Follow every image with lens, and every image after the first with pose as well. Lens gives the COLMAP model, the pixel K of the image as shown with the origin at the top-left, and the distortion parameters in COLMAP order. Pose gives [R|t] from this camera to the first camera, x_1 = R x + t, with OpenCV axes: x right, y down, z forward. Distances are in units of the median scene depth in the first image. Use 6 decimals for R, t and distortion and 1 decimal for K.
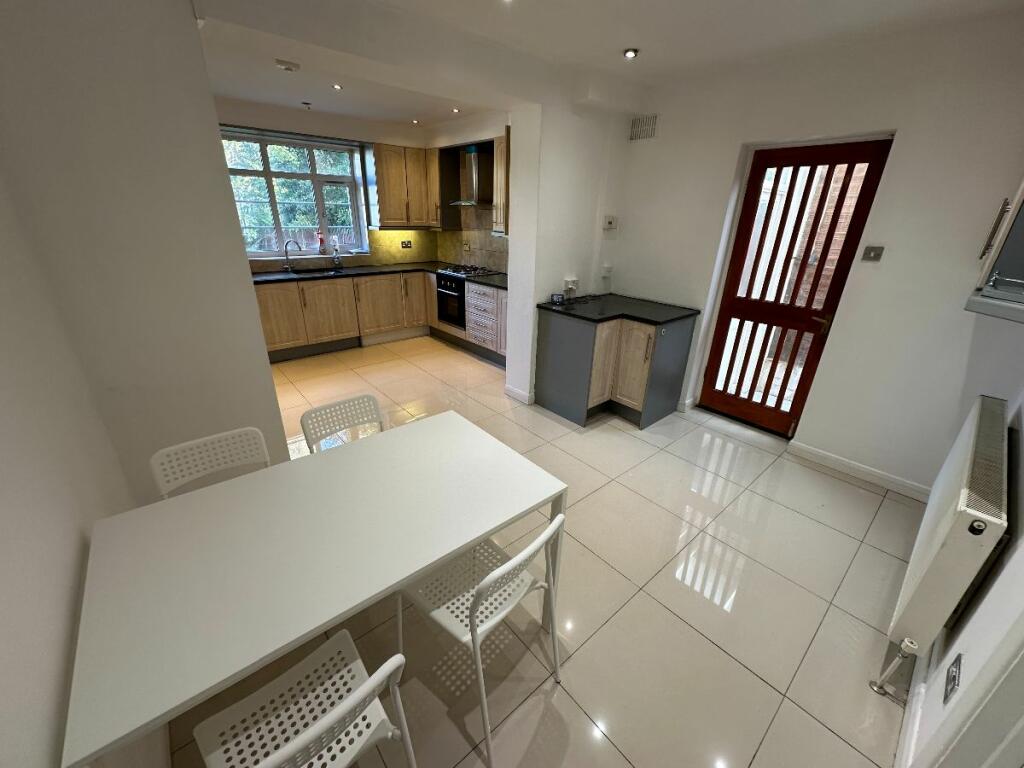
lens RADIAL K [[407.3, 0, 509.8], [0, 407.3, 386.8], [0, 0, 1]] dist [-0.011230, 0.000573]
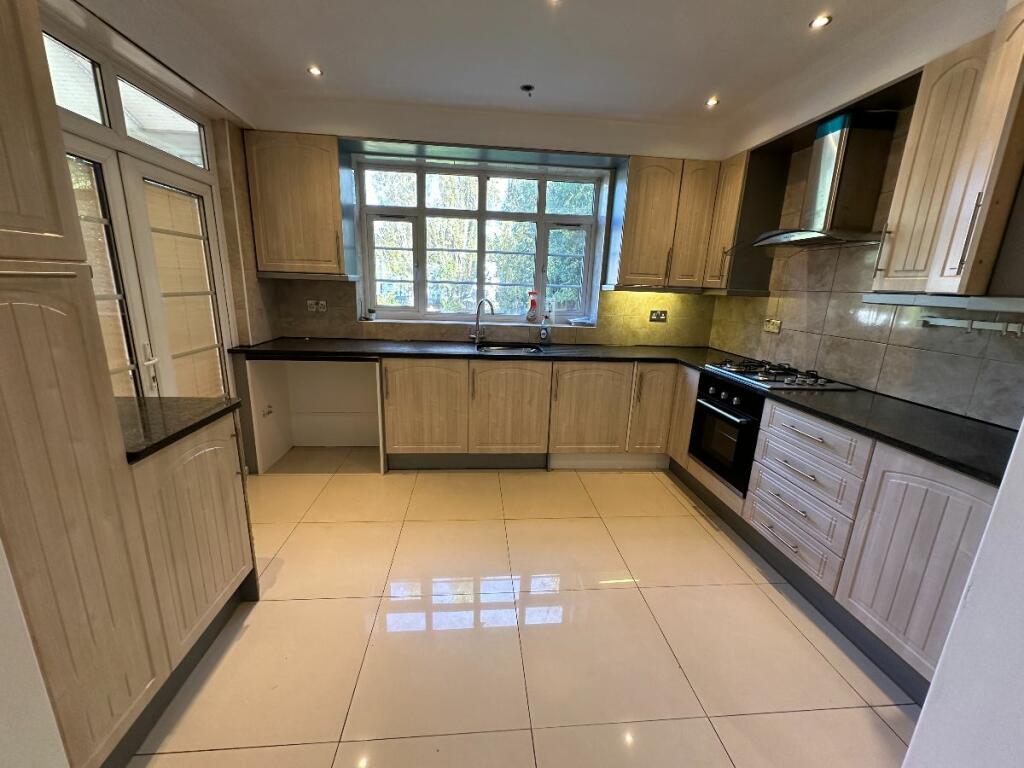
lens RADIAL K [[407.3, 0, 511.2], [0, 407.3, 384.9], [0, 0, 1]] dist [-0.011230, 0.000573]
pose [[0.815616, 0.143864, -0.560423, -0.083904], [-0.239666, 0.965595, -0.100926, -0.148360], [0.526622, 0.216632, 0.822034, 0.441875]]
